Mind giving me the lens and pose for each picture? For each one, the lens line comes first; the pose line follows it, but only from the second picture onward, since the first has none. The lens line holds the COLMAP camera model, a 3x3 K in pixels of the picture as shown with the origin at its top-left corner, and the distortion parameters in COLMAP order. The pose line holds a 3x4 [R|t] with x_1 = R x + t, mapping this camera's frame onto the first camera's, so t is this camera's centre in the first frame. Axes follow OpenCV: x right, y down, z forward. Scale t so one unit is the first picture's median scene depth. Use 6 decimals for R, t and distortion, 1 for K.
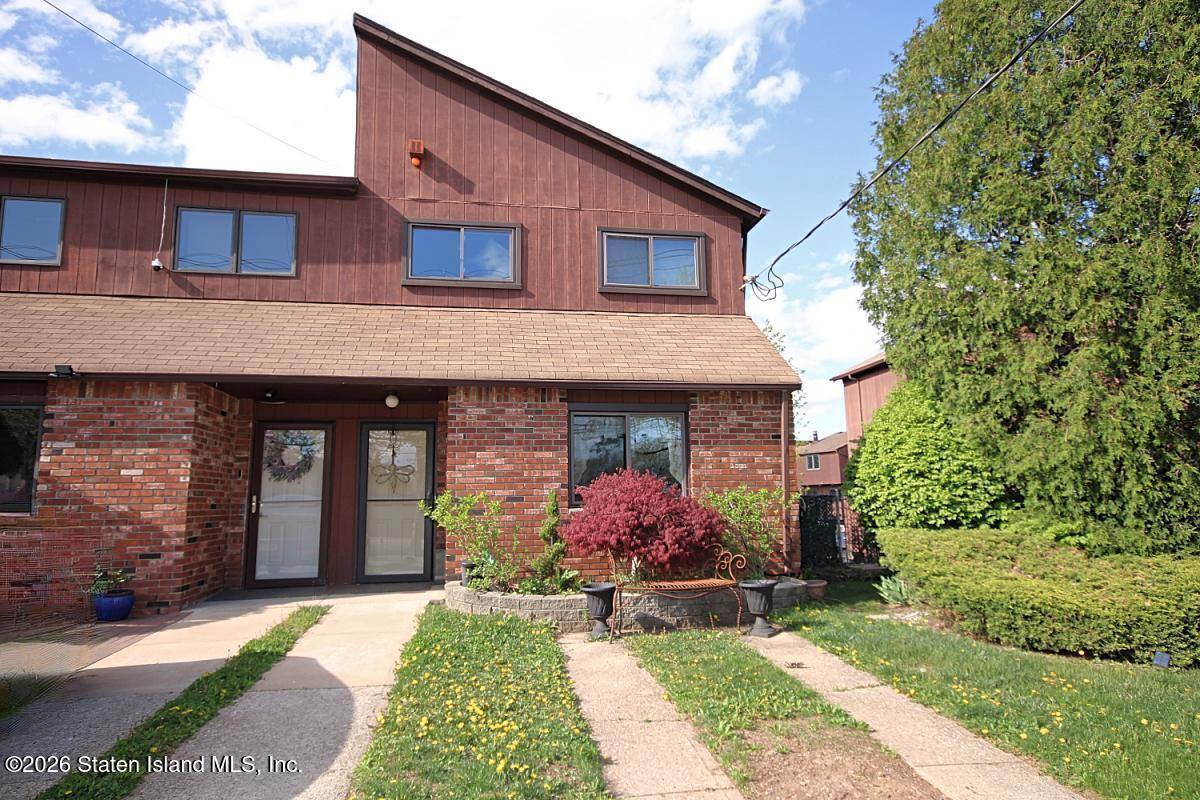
lens RADIAL K [[663.9, 0, 600.1], [0, 663.9, 400.1], [0, 0, 1]] dist [0.015902, 0.004062]
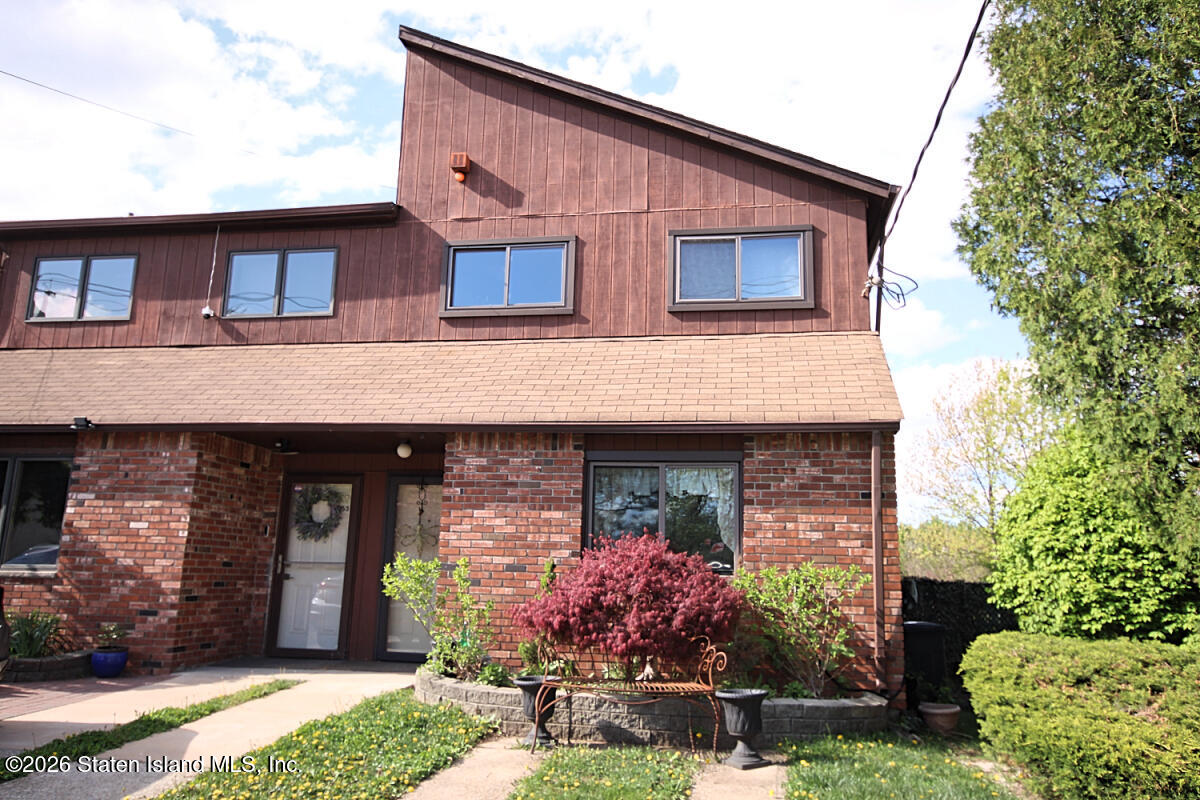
lens RADIAL K [[836.7, 0, 602.6], [0, 836.7, 401.1], [0, 0, 1]] dist [0.018157, 0.000693]
pose [[0.946109, -0.026864, -0.322731, 0.292394], [0.008006, 0.998189, -0.059616, 0.004418], [0.323748, 0.053819, 0.944611, 0.039959]]
